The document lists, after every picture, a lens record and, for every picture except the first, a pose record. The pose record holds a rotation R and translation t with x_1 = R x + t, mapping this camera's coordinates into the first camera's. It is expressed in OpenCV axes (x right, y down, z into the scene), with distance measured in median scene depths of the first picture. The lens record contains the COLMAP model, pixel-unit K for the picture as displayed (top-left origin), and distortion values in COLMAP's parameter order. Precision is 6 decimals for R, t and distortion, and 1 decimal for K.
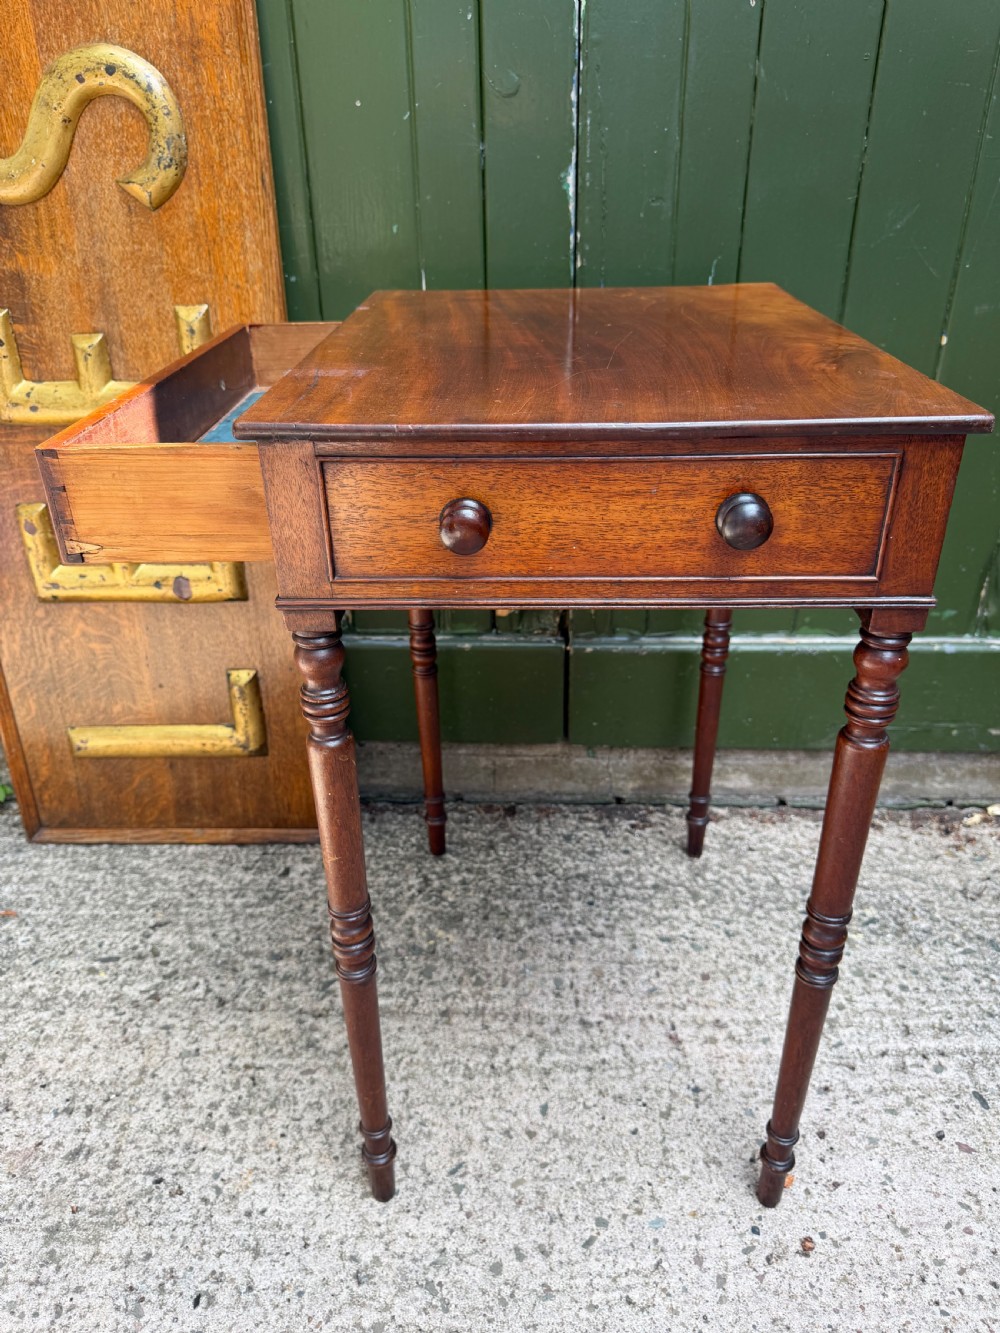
lens RADIAL K [[974.2, 0, 499.8], [0, 974.2, 671.4], [0, 0, 1]] dist [0.000268, -0.015307]
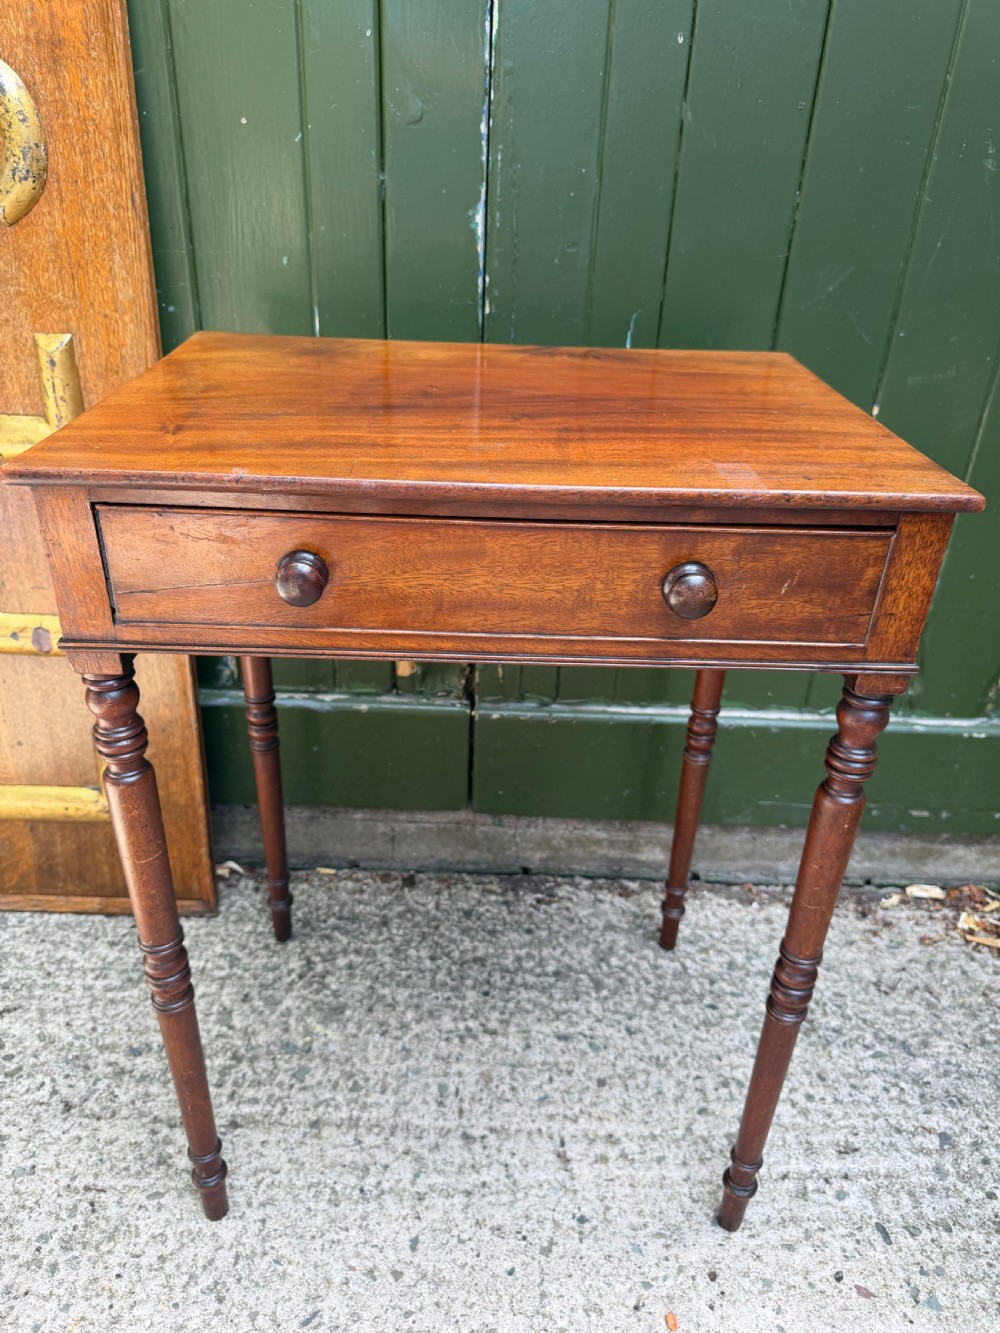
lens RADIAL K [[974.2, 0, 503.3], [0, 974.2, 673.2], [0, 0, 1]] dist [0.000268, -0.015307]
pose [[0.997837, 0.031875, 0.057493, 0.055194], [-0.032189, 0.999471, 0.004545, -0.083306], [-0.057318, -0.006386, 0.998336, 0.085110]]
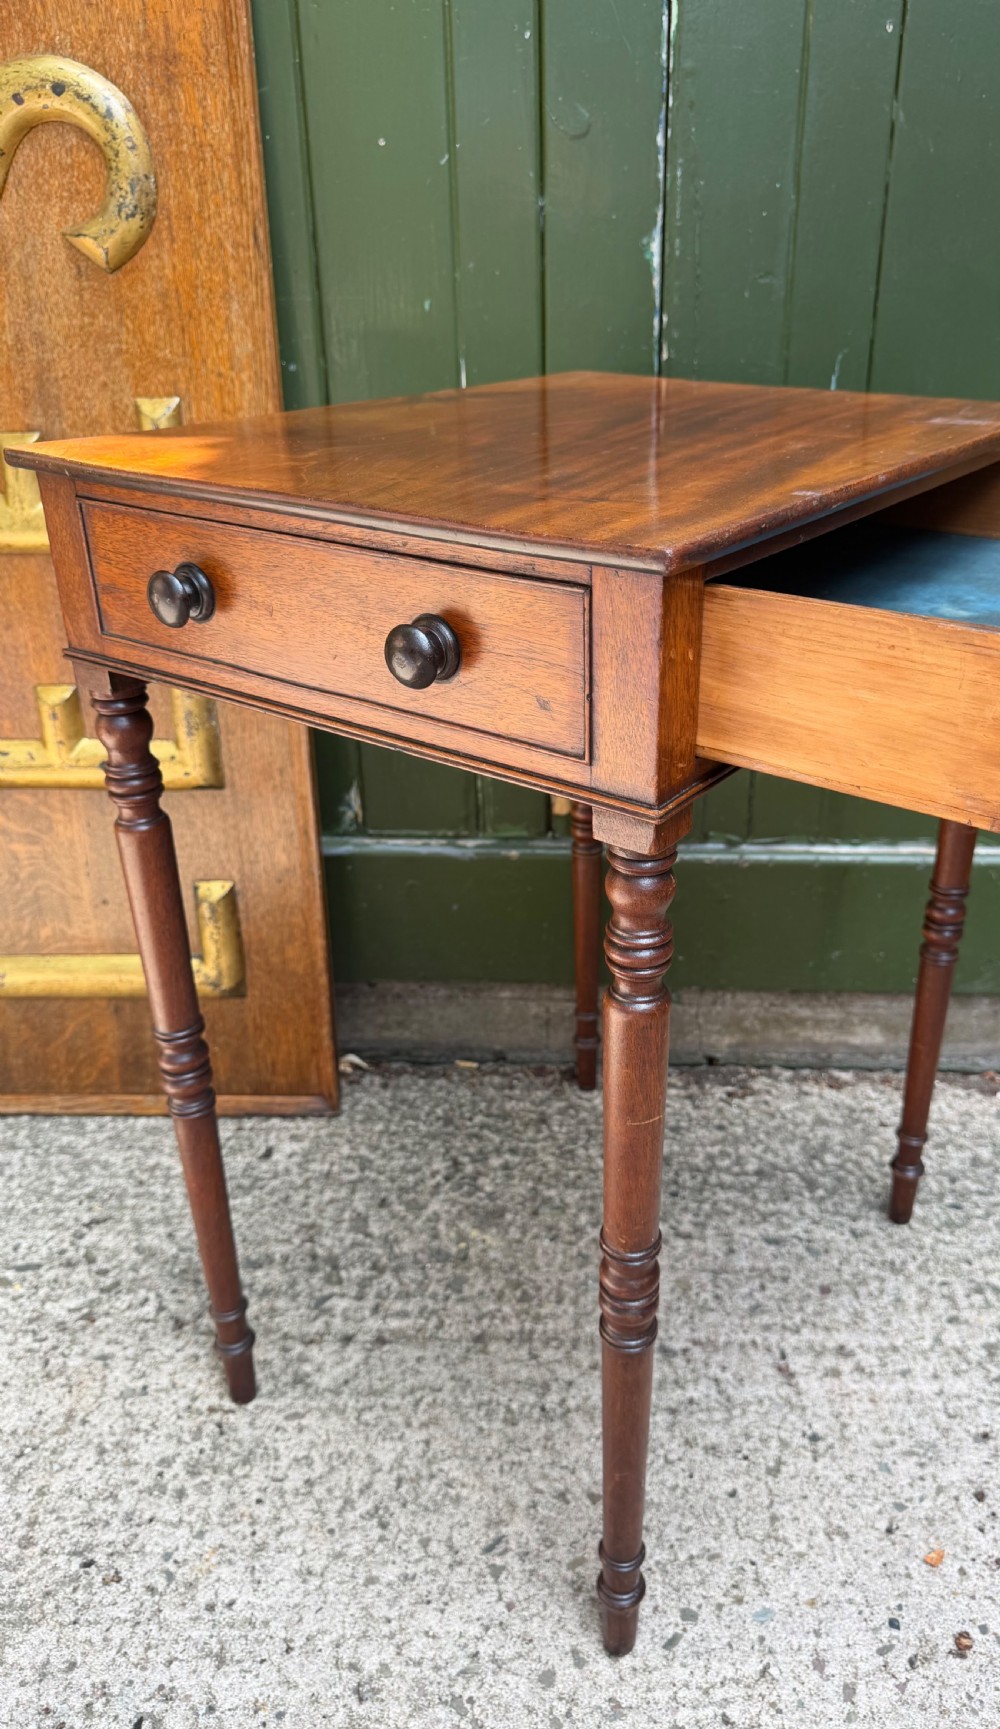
lens RADIAL K [[1266.9, 0, 591.4], [0, 1266.9, 869.8], [0, 0, 1]] dist [-0.005111, -0.009526]
pose [[0.999451, 0.009830, 0.031631, -0.005068], [-0.008662, 0.999283, -0.036852, 0.027423], [-0.031971, 0.036558, 0.998820, 0.013428]]
